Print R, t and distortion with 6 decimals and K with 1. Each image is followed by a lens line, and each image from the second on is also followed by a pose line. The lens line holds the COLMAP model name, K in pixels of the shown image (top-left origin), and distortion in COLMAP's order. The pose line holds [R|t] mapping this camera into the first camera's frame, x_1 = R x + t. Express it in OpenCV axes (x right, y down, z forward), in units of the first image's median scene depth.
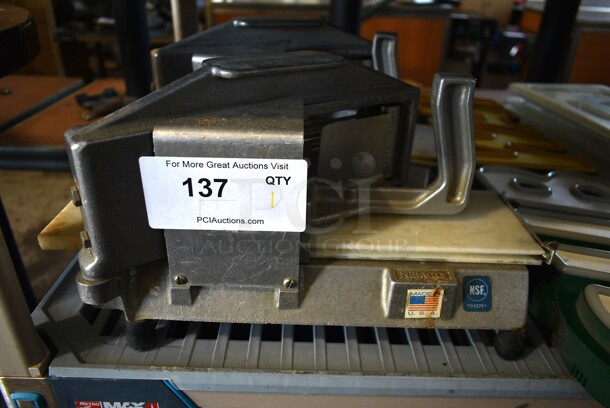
lens RADIAL K [[452.5, 0, 305.0], [0, 452.5, 204.0], [0, 0, 1]] dist [0.006769, 0.004959]
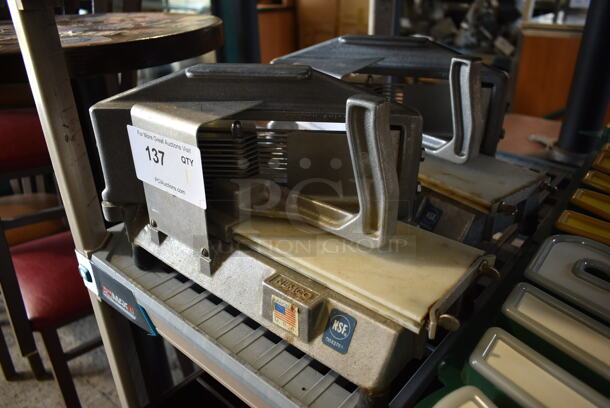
lens RADIAL K [[464.7, 0, 305.0], [0, 464.7, 204.0], [0, 0, 1]] dist [-0.023102, -0.002314]
pose [[0.750858, 0.255553, -0.609020, 0.781895], [-0.280927, 0.958112, 0.055684, -0.079329], [0.597740, 0.129280, 0.791198, 0.158639]]
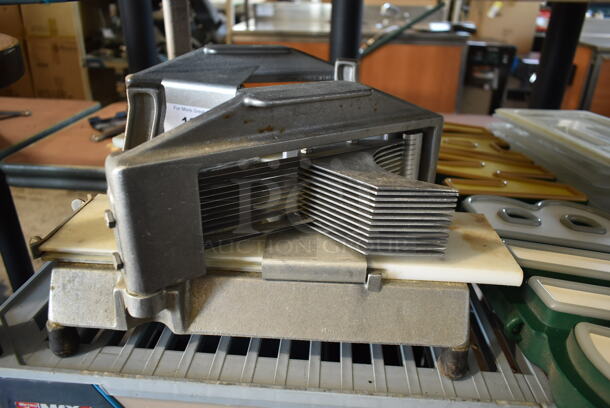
lens RADIAL K [[457.9, 0, 302.8], [0, 457.9, 208.7], [0, 0, 1]] dist [0.007116, 0.006195]
pose [[0.997574, 0.023400, -0.065561, 0.208902], [-0.026398, 0.998628, -0.045234, 0.014985], [0.064413, 0.046855, 0.996823, -0.045333]]
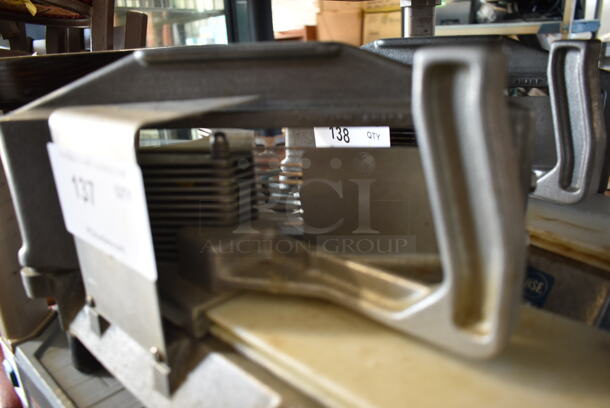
lens RADIAL K [[464.7, 0, 305.0], [0, 464.7, 204.0], [0, 0, 1]] dist [-0.023102, -0.002314]
pose [[0.720224, 0.157340, -0.675664, 0.496904], [-0.268559, 0.961238, -0.062430, -0.052708], [0.639651, 0.226419, 0.734562, 0.519956]]
